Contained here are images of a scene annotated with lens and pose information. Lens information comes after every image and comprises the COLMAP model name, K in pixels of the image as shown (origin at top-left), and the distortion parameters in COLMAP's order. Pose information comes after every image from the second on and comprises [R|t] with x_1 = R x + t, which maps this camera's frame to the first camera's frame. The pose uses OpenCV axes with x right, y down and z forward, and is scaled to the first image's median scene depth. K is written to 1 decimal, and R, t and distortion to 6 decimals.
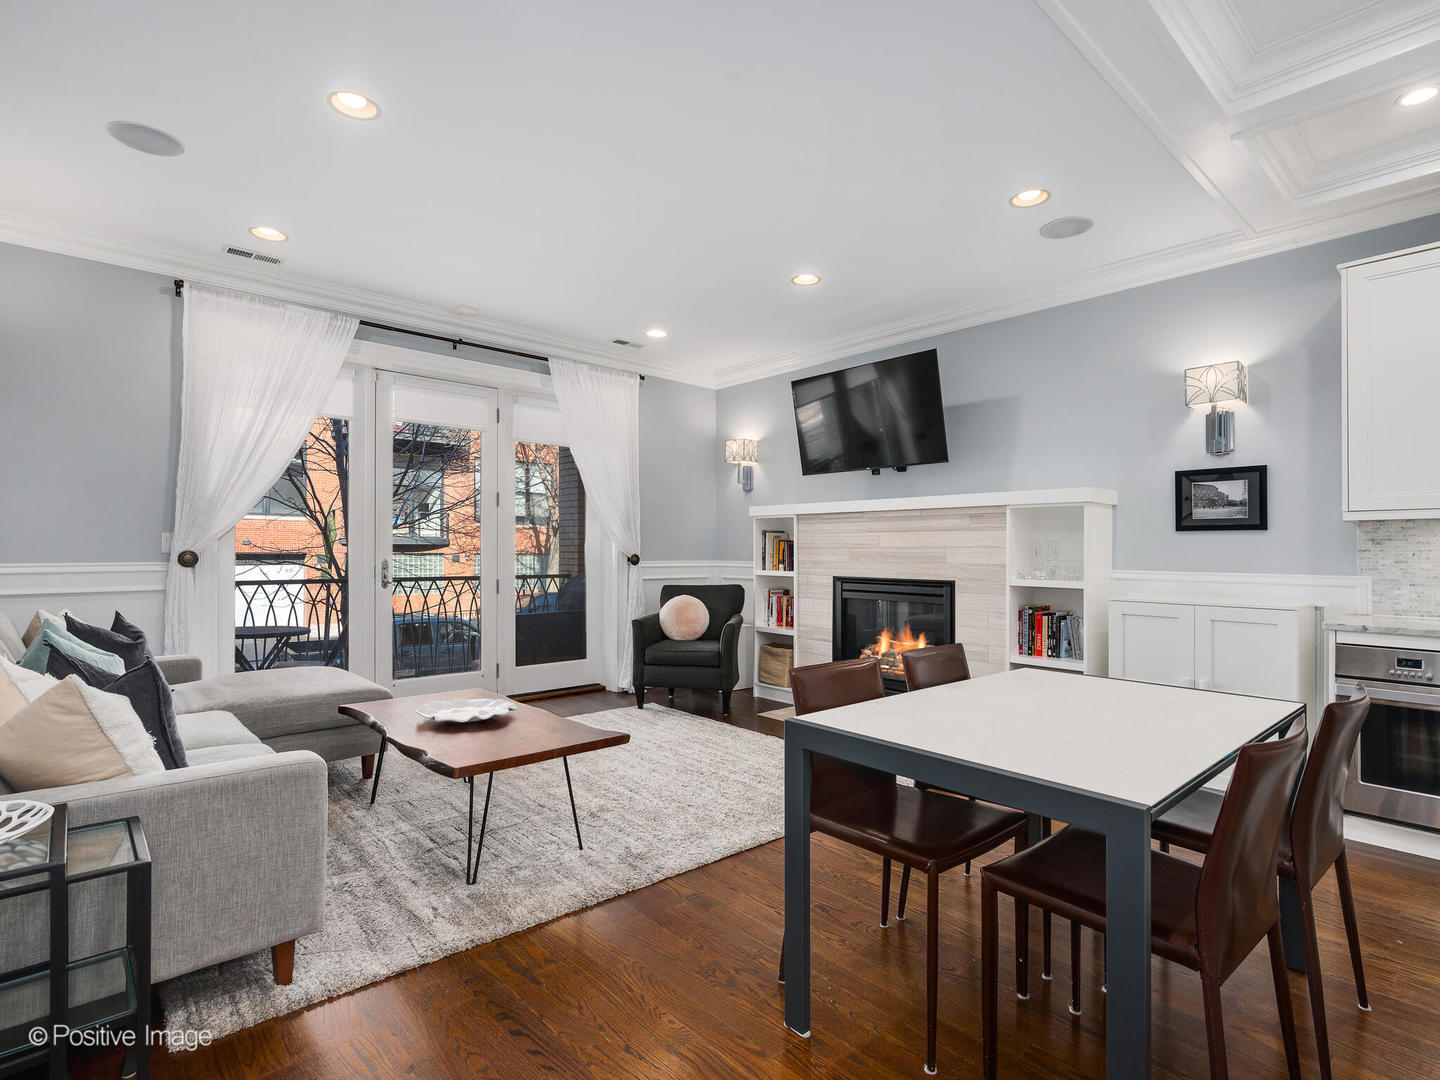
lens RADIAL K [[721.5, 0, 719.7], [0, 721.5, 544.7], [0, 0, 1]] dist [-0.004478, 0.000049]
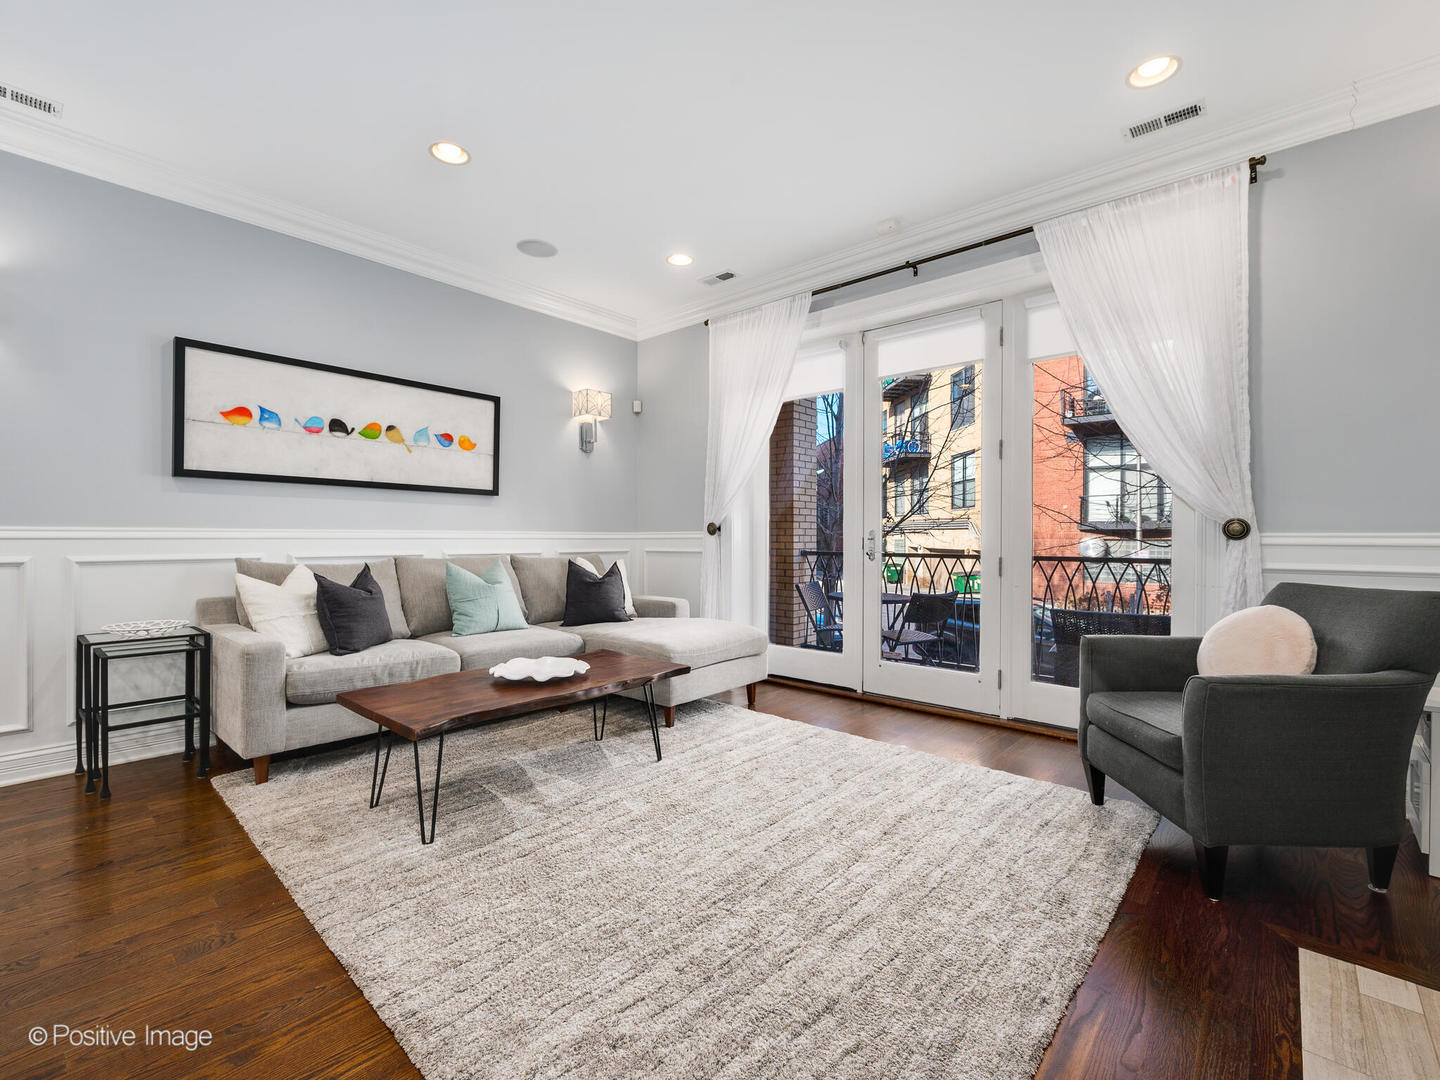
lens RADIAL K [[640.2, 0, 726.1], [0, 640.2, 541.7], [0, 0, 1]] dist [0.002060, -0.002155]
pose [[0.121134, 0.003654, -0.992629, 0.413499], [0.006090, 0.999972, 0.004424, 0.036626], [0.992618, -0.006581, 0.121108, 0.844305]]
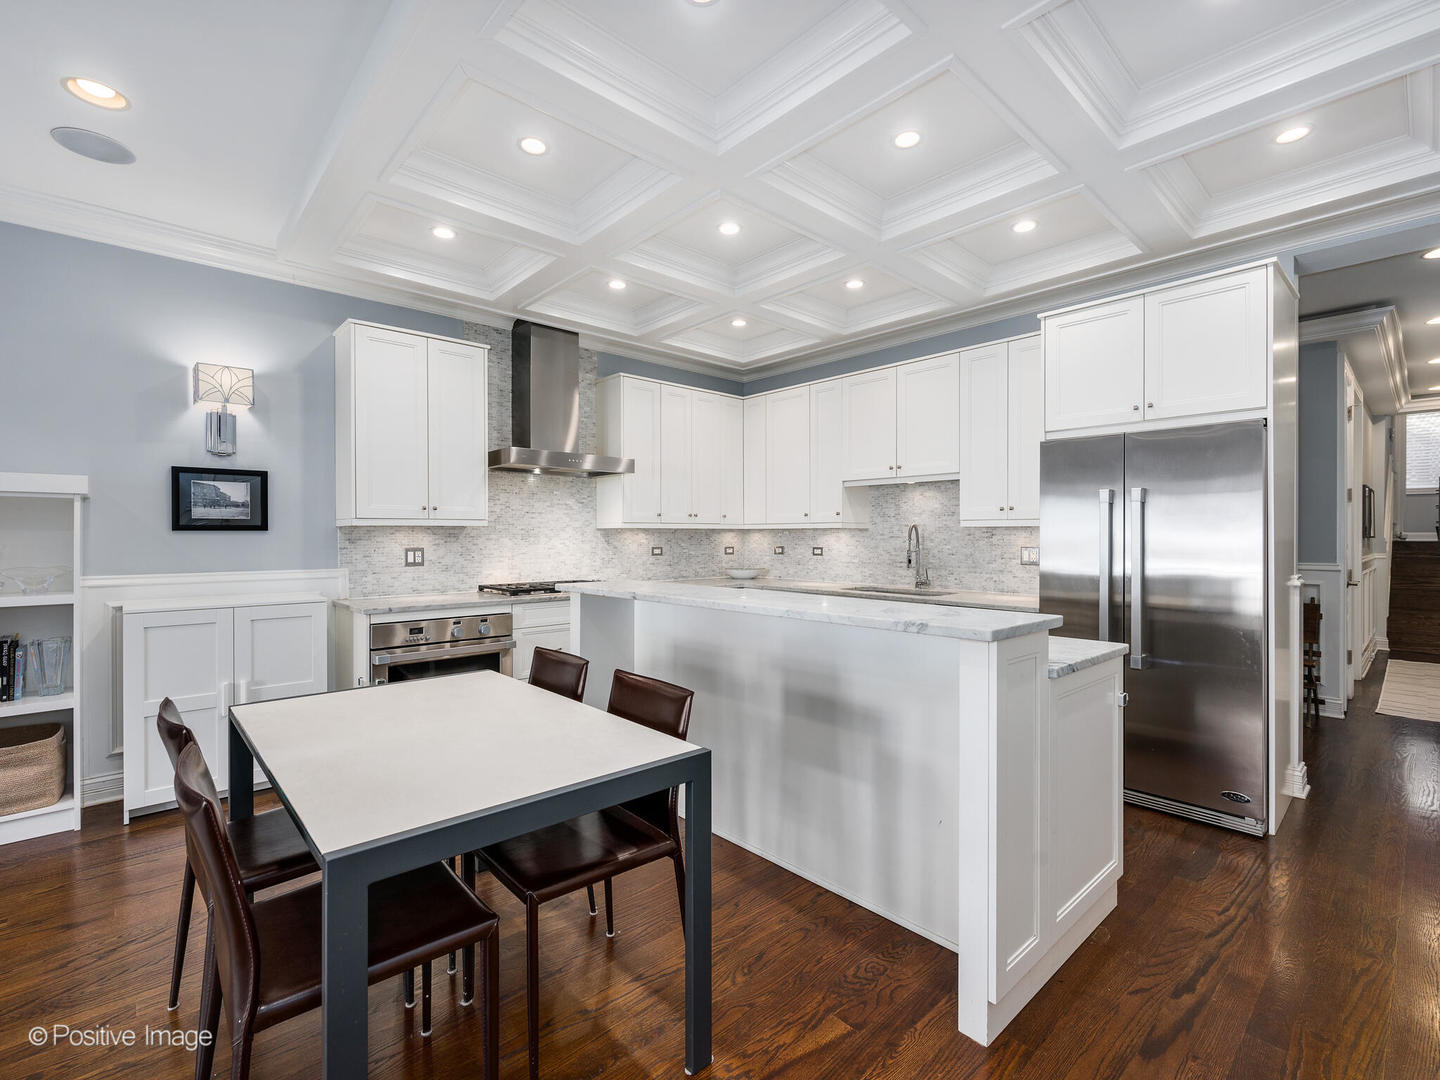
lens RADIAL K [[665.4, 0, 717.4], [0, 665.4, 527.9], [0, 0, 1]] dist [0.002559, -0.001545]
pose [[-0.005973, 0.005539, 0.999967, -0.216055], [-0.004972, 0.999972, -0.005568, -0.019647], [-0.999970, -0.005005, -0.005946, 0.281348]]
